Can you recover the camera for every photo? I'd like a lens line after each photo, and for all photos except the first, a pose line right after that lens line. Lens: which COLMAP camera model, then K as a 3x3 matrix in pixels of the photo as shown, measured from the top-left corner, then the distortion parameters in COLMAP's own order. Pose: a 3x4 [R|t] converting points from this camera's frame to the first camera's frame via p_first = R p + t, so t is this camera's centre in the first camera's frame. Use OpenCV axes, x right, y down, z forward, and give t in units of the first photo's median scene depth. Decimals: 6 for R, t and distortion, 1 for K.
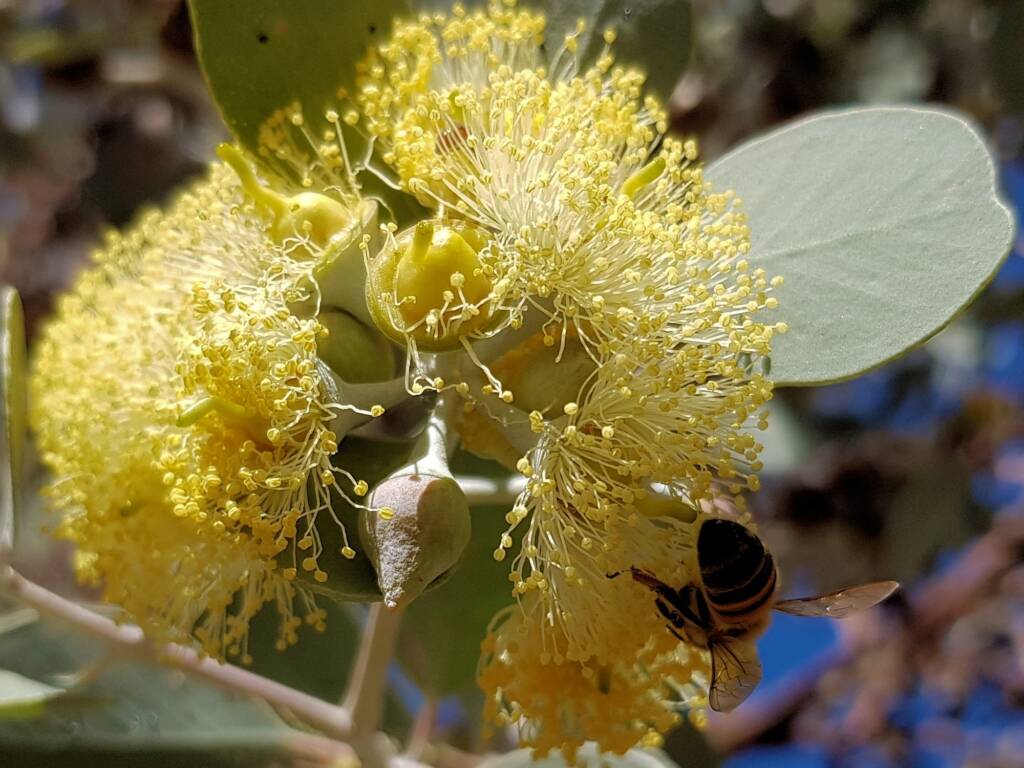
lens RADIAL K [[1678.6, 0, 475.2], [0, 1678.6, 519.5], [0, 0, 1]] dist [0.117904, 0.000000]
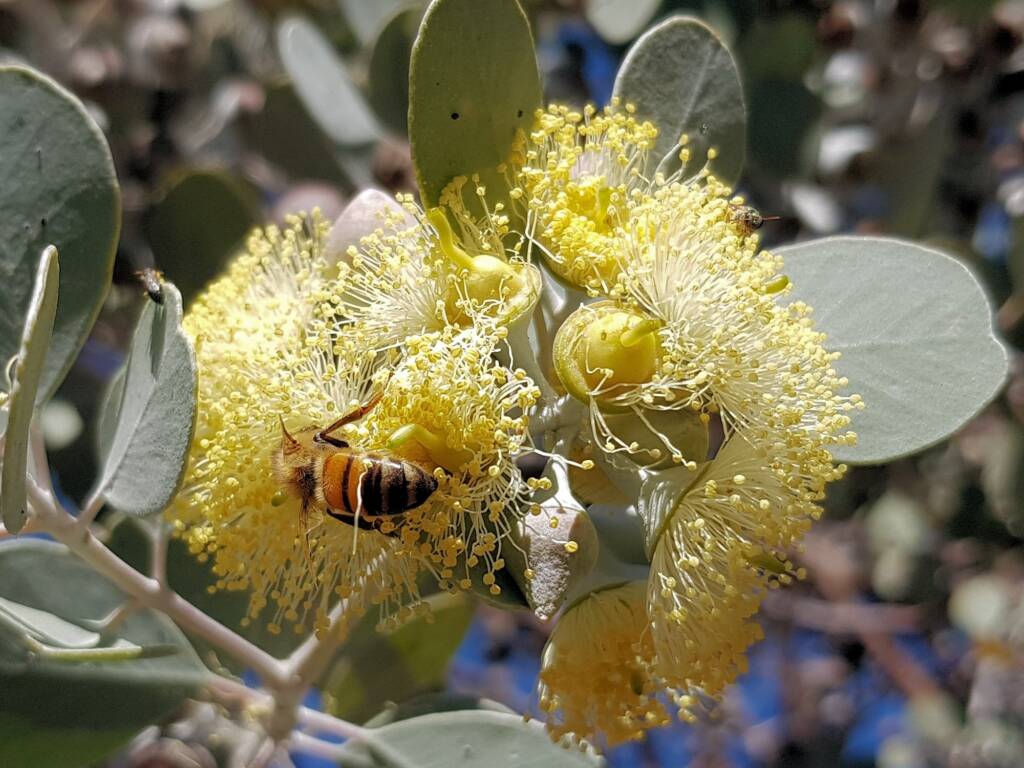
lens RADIAL K [[1678.6, 0, 404.3], [0, 1678.6, 407.8], [0, 0, 1]] dist [0.117904, 0.000000]
pose [[0.960840, 0.122917, 0.248350, -0.436241], [-0.121468, 0.992369, -0.021209, -0.056794], [-0.249062, -0.009788, 0.968438, -0.121818]]
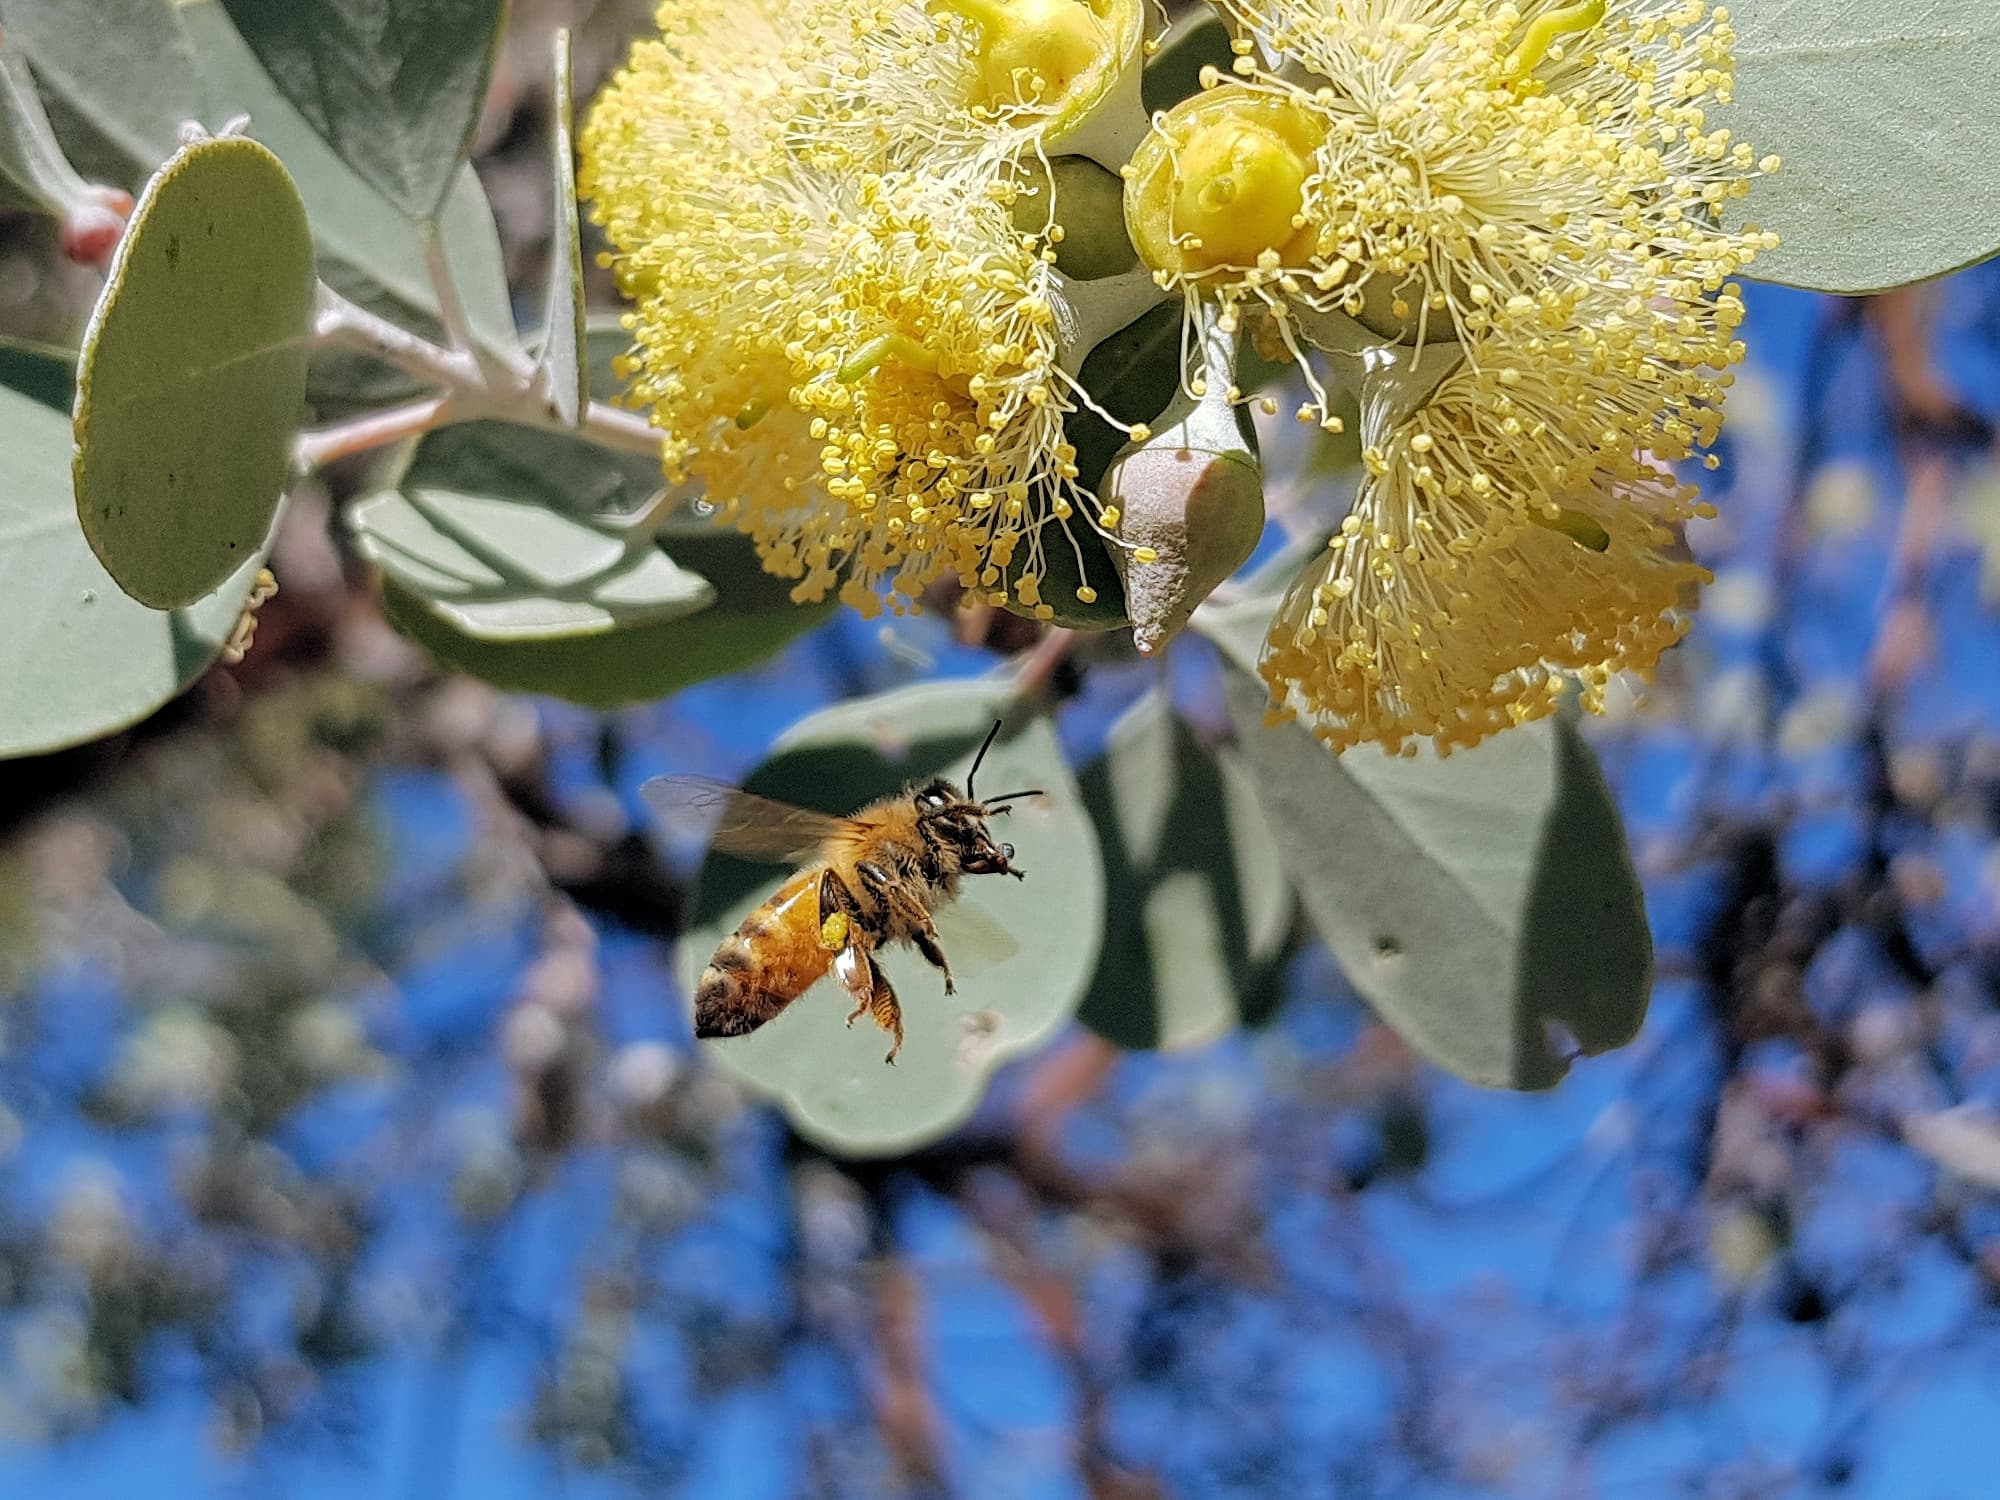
lens RADIAL K [[3278.5, 0, 928.6], [0, 3278.5, 509.0], [0, 0, 1]] dist [0.117904, 0.000000]
pose [[0.996314, 0.045725, -0.072574, -0.040826], [-0.020795, 0.949587, 0.312813, -0.400710], [0.083219, -0.310151, 0.947038, -0.248088]]
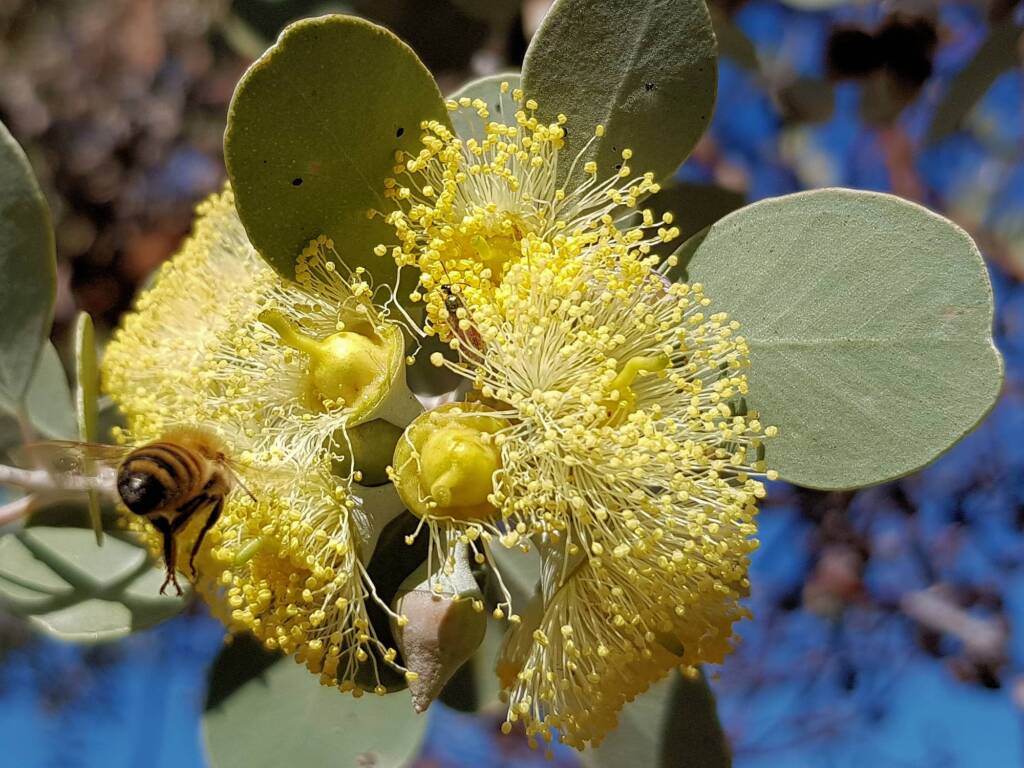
lens RADIAL K [[1678.6, 0, 382.4], [0, 1678.6, 285.2], [0, 0, 1]] dist [0.117904, 0.000000]
pose [[0.996237, 0.019100, -0.084539, 0.019417], [0.013192, 0.930632, 0.365718, -0.629050], [0.085660, -0.365457, 0.926878, 0.003481]]
